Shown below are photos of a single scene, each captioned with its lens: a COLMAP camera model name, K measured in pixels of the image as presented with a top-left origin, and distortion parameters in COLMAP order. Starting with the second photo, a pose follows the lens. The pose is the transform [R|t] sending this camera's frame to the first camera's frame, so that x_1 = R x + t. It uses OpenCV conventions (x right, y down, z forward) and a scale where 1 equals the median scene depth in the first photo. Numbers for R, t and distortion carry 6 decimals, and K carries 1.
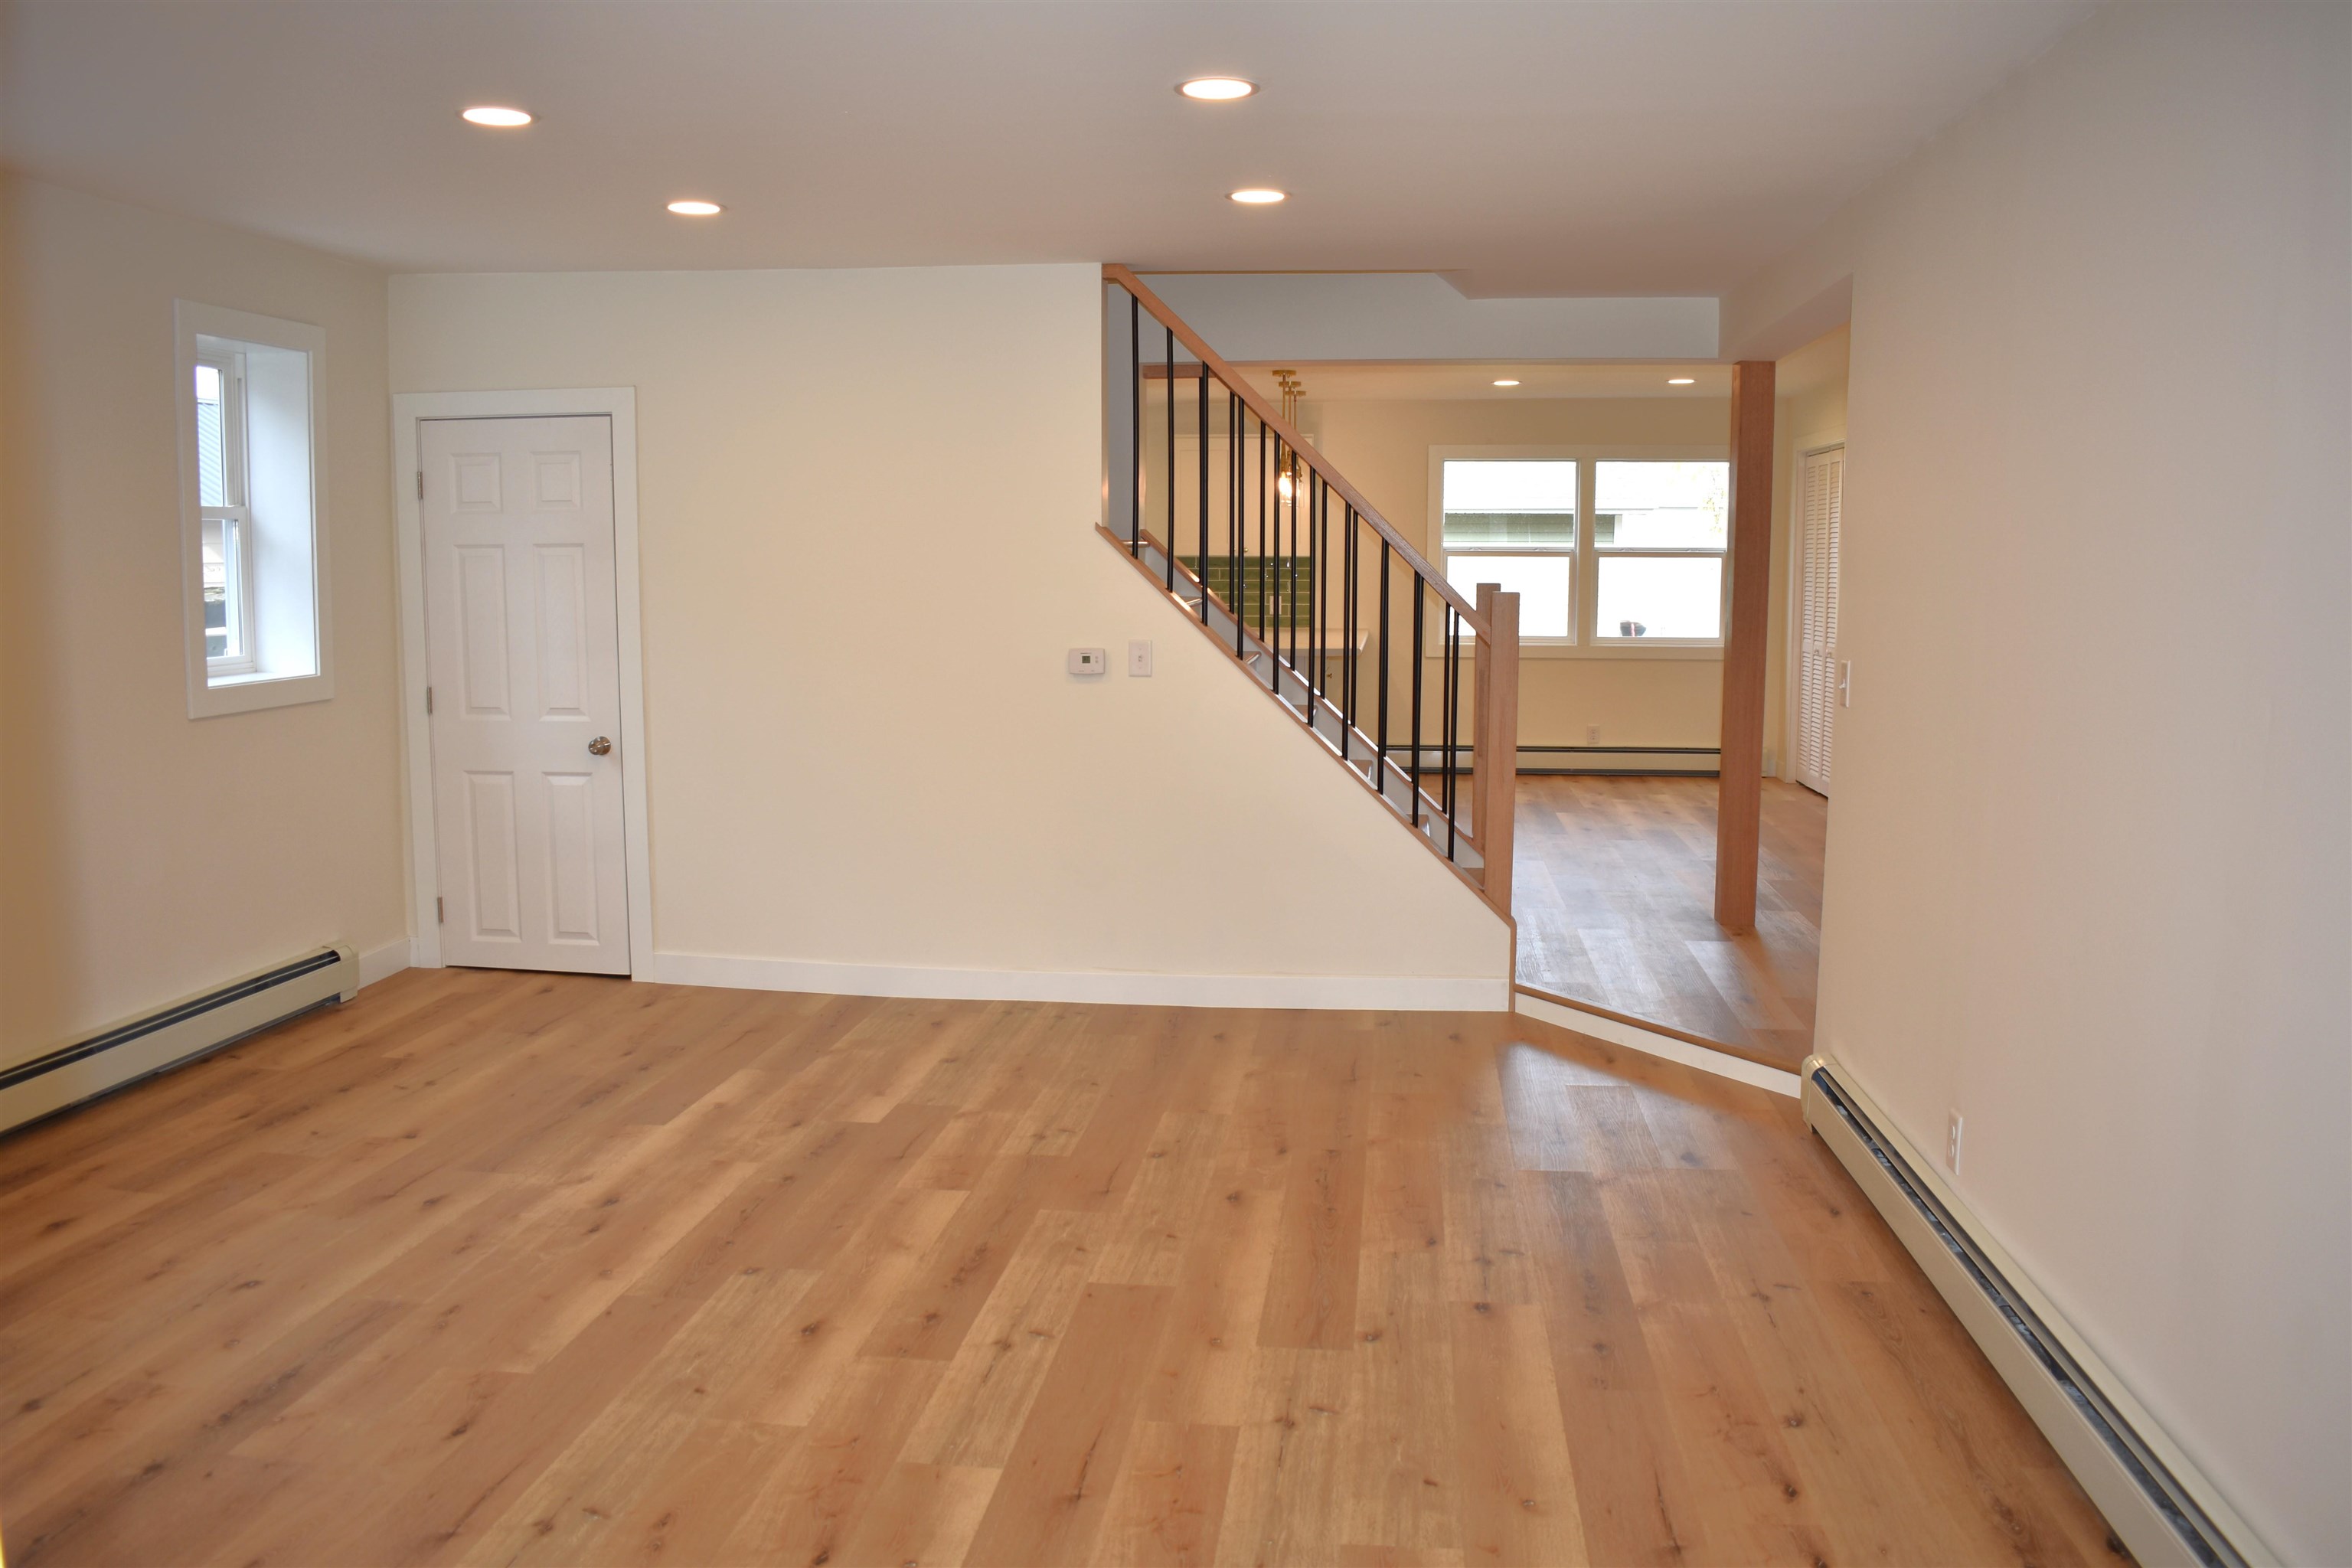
lens RADIAL K [[1839.7, 0, 1175.9], [0, 1839.7, 792.7], [0, 0, 1]] dist [-0.096689, 0.018330]
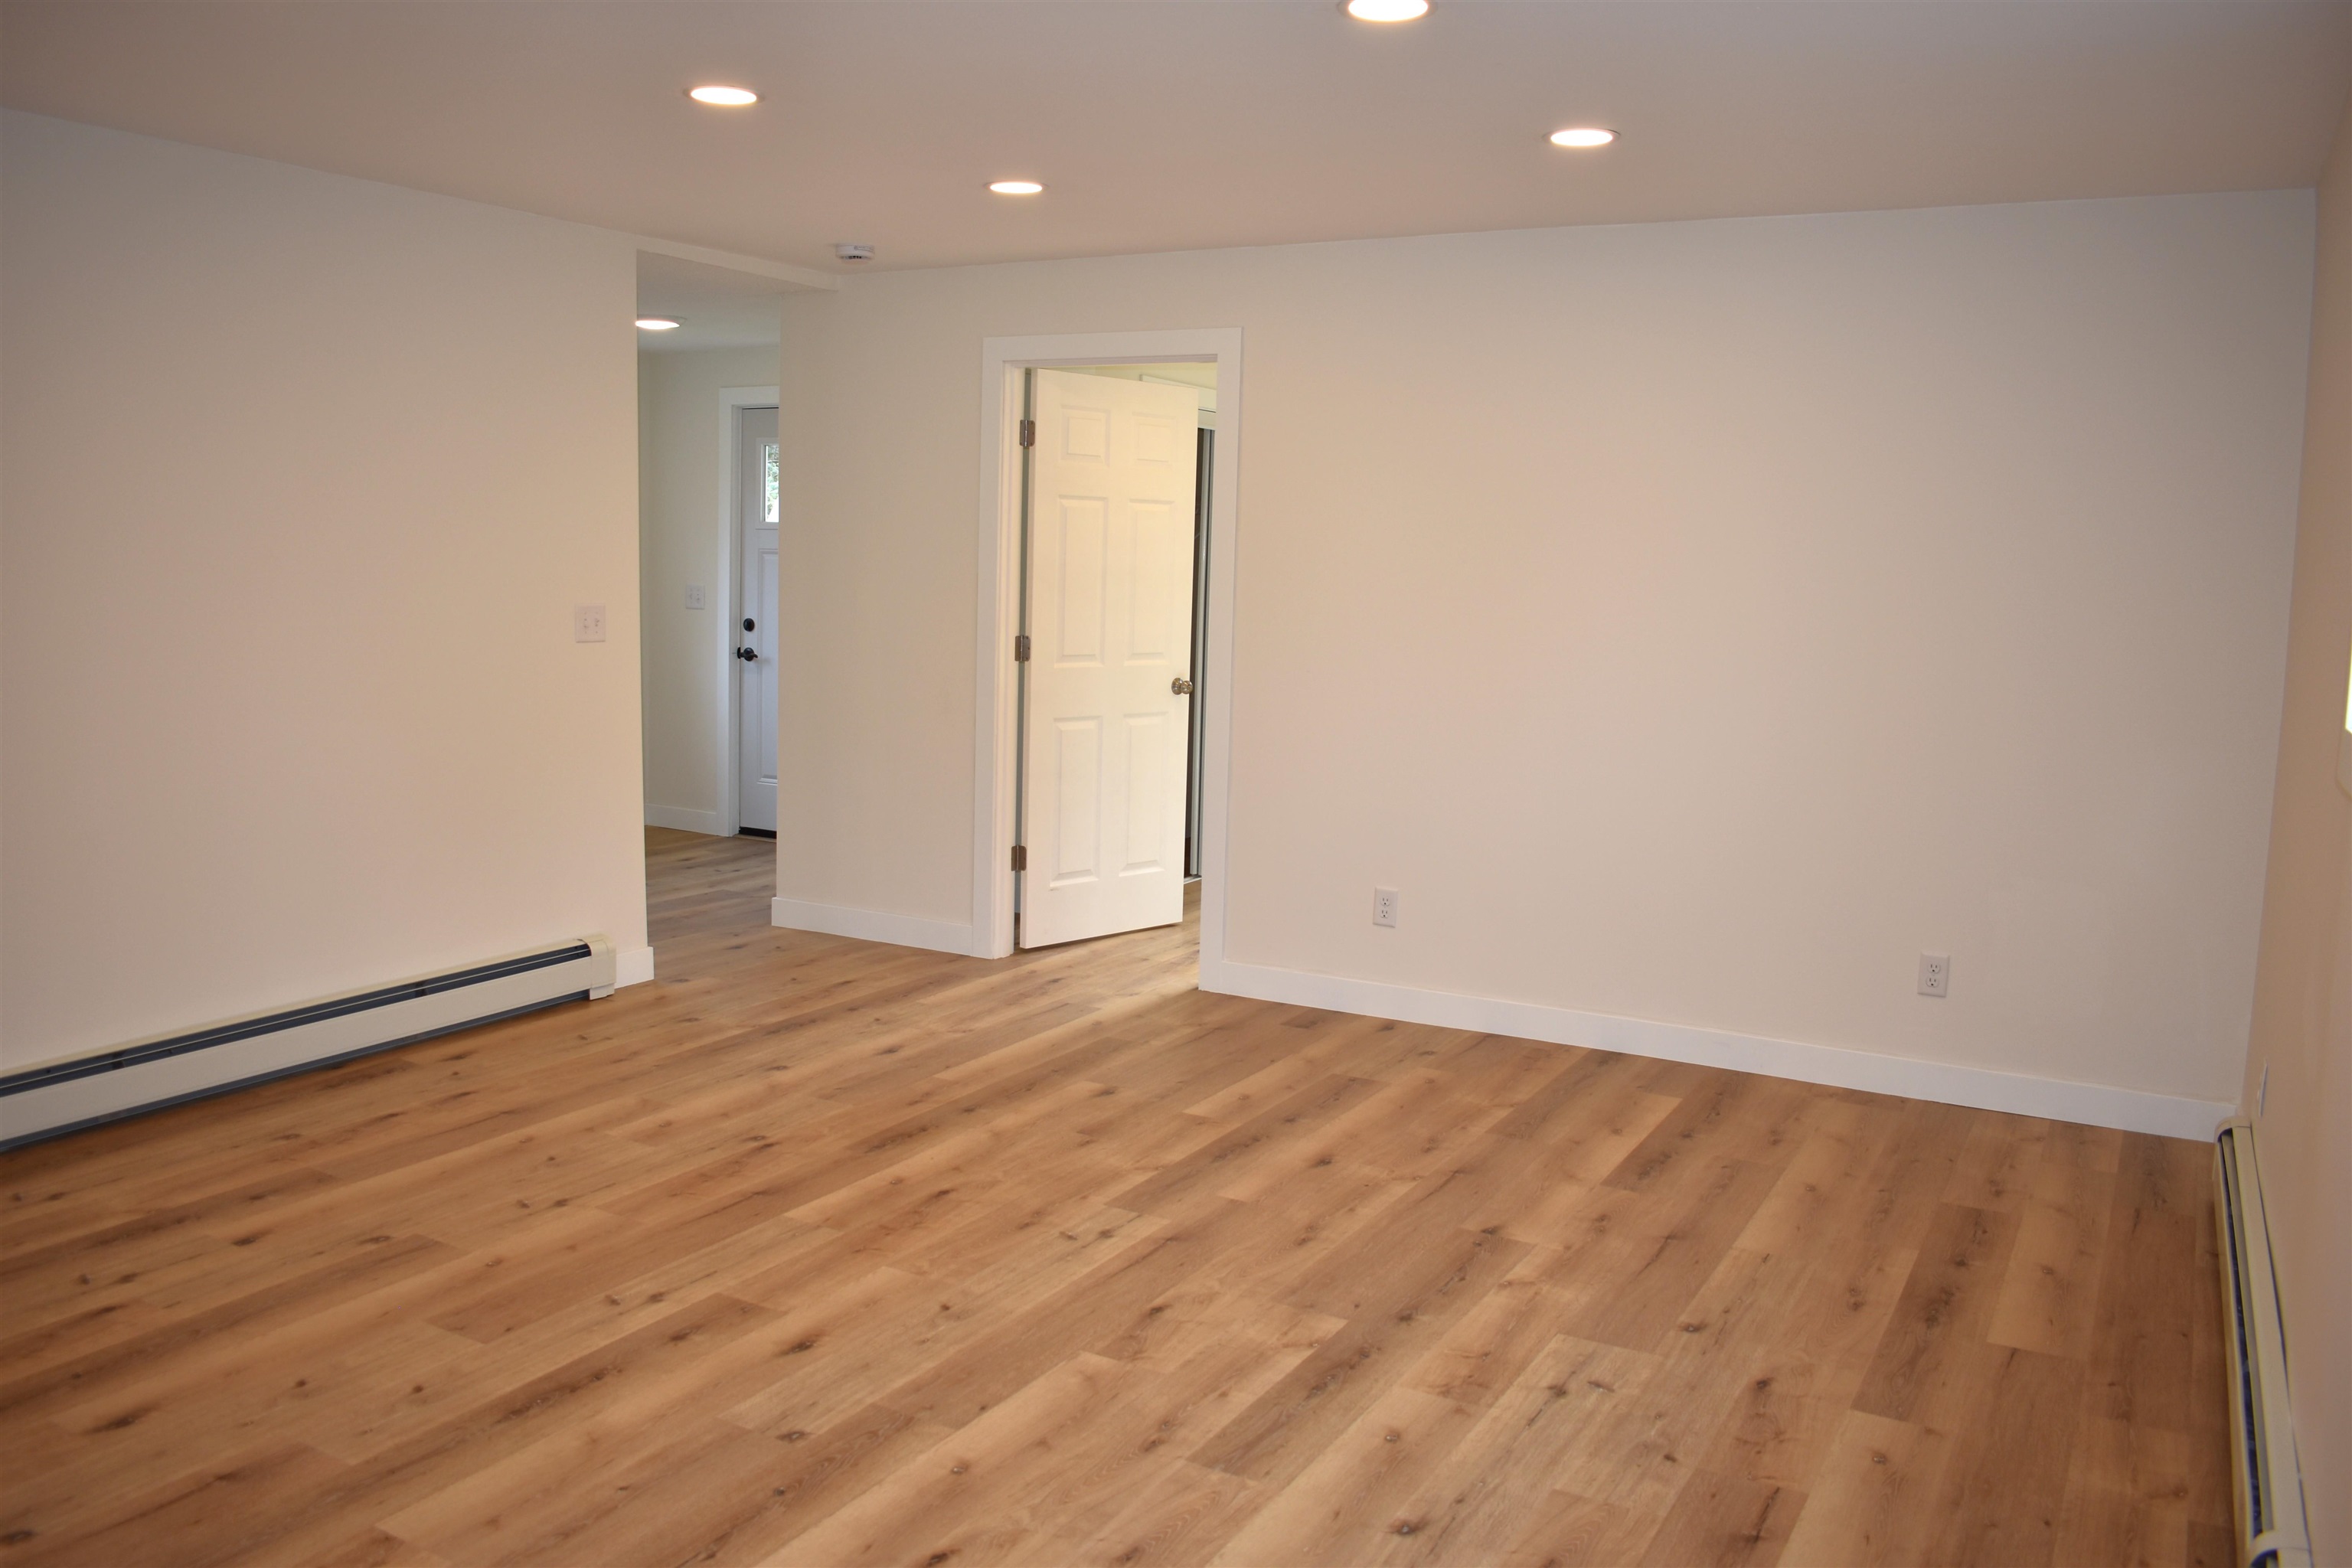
lens RADIAL K [[1839.7, 0, 1176.4], [0, 1839.7, 784.1], [0, 0, 1]] dist [-0.096689, 0.018330]
pose [[-0.922318, -0.074553, 0.379172, -0.711841], [0.020325, 0.970496, 0.240258, -0.214260], [-0.385897, 0.229301, -0.893591, 1.683358]]
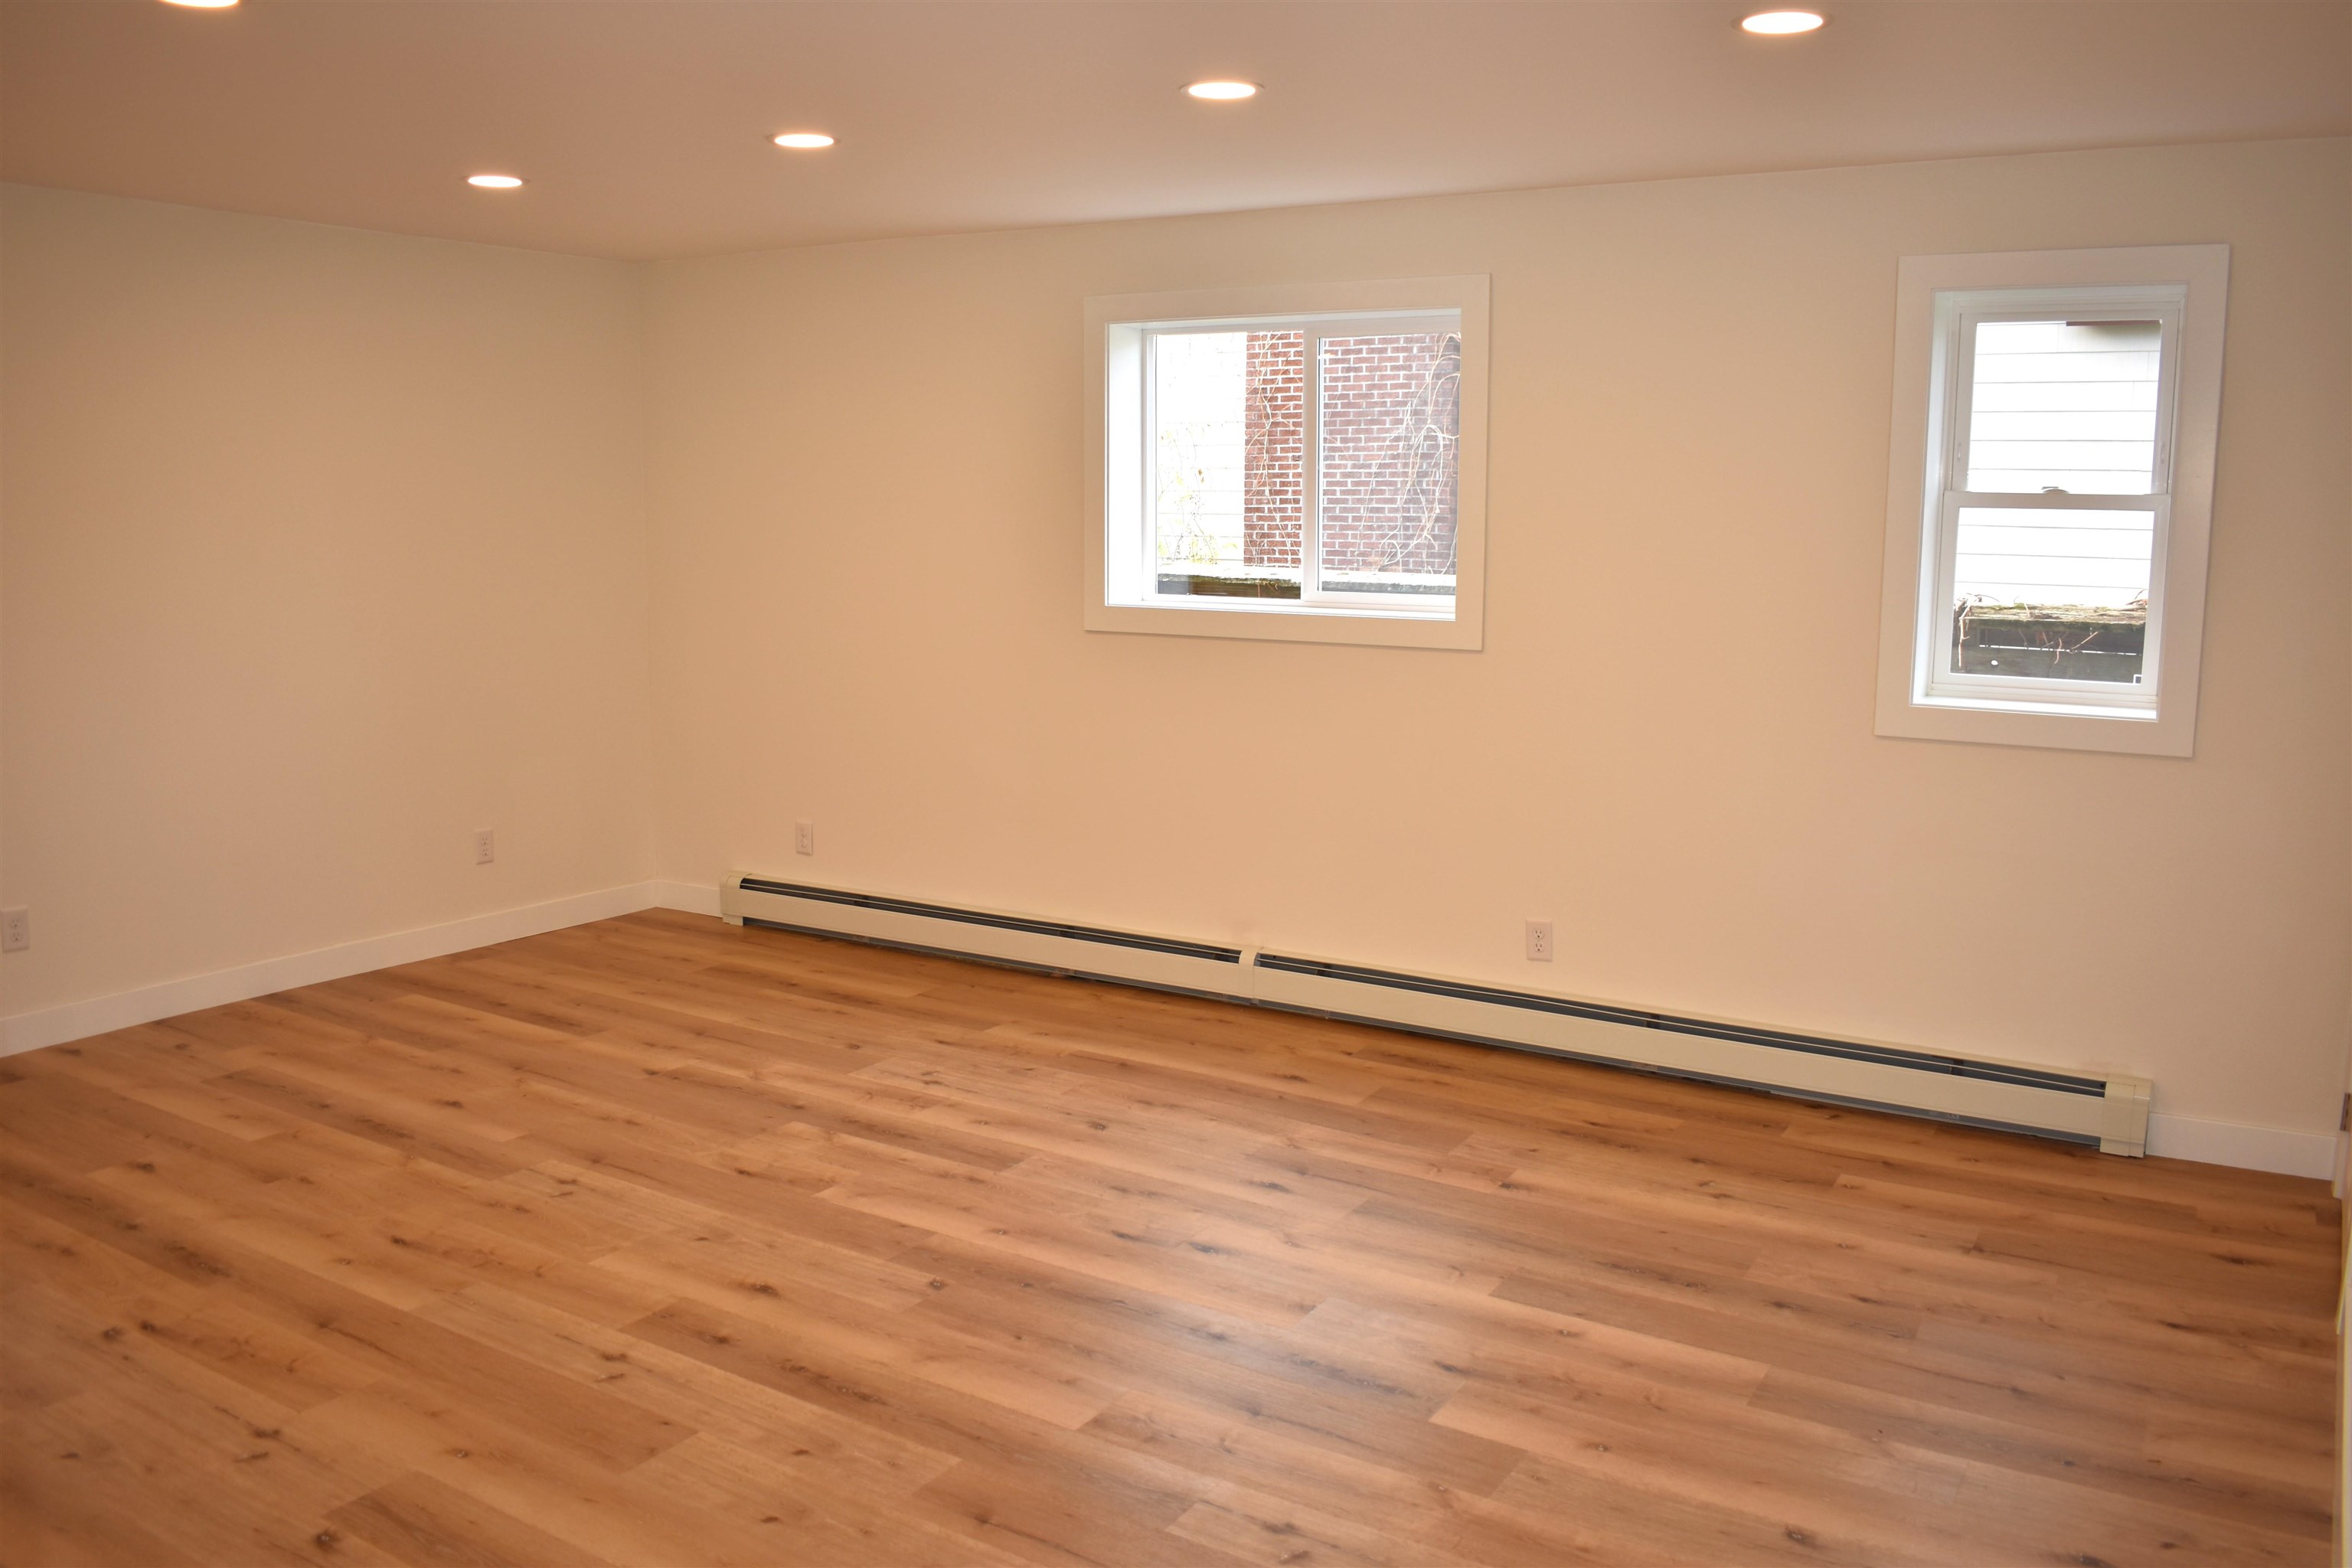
lens RADIAL K [[1839.7, 0, 1177.5], [0, 1839.7, 784.1], [0, 0, 1]] dist [-0.096689, 0.018330]
pose [[-0.415110, 0.124358, -0.901232, 0.598124], [-0.128510, 0.972666, 0.193407, -0.217359], [0.900649, 0.196102, -0.387782, 1.539377]]
